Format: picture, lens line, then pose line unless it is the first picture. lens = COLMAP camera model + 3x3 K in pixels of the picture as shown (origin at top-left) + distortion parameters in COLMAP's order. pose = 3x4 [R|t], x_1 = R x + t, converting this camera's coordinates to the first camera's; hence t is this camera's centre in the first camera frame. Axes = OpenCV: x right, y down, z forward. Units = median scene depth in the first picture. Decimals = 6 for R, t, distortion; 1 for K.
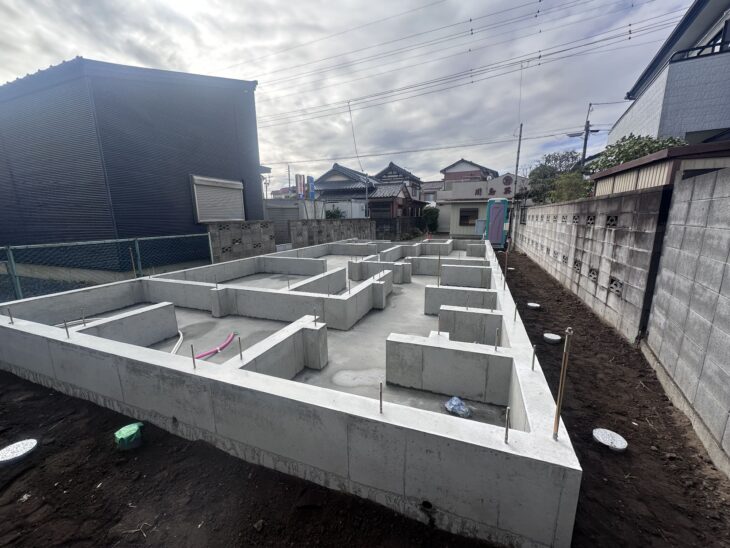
lens RADIAL K [[291.2, 0, 364.9], [0, 291.2, 276.8], [0, 0, 1]] dist [-0.002416, 0.000598]
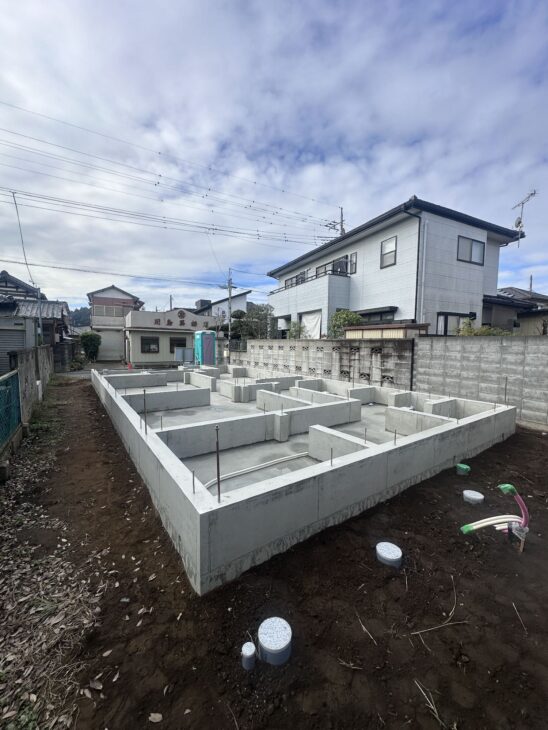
lens RADIAL K [[291.2, 0, 276.0], [0, 291.2, 366.8], [0, 0, 1]] dist [-0.002416, 0.000598]
pose [[0.553144, -0.047374, 0.831737, -0.672383], [0.150315, 0.987671, -0.043711, -0.041694], [-0.819412, 0.149201, 0.553446, 0.195557]]
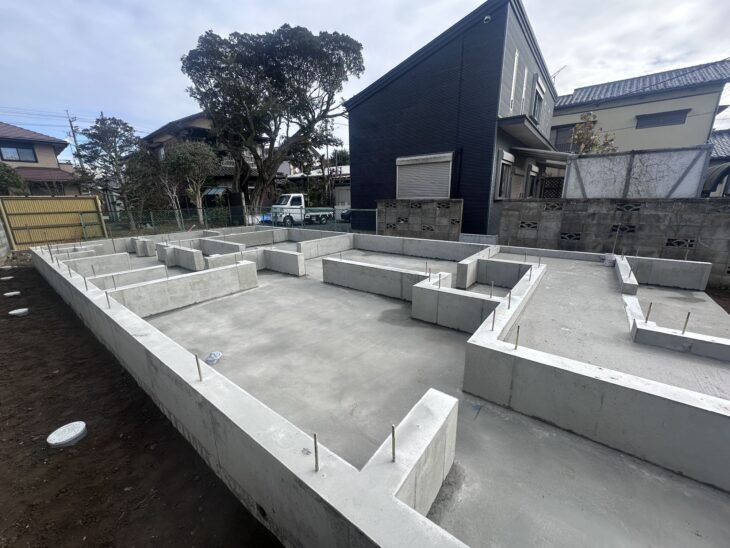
lens RADIAL K [[291.2, 0, 365.9], [0, 291.2, 275.8], [0, 0, 1]] dist [-0.002416, 0.000598]
pose [[-0.286113, 0.266829, -0.920294, 0.567485], [-0.176238, 0.929405, 0.324262, -0.246901], [0.941849, 0.254967, -0.218889, 1.155250]]
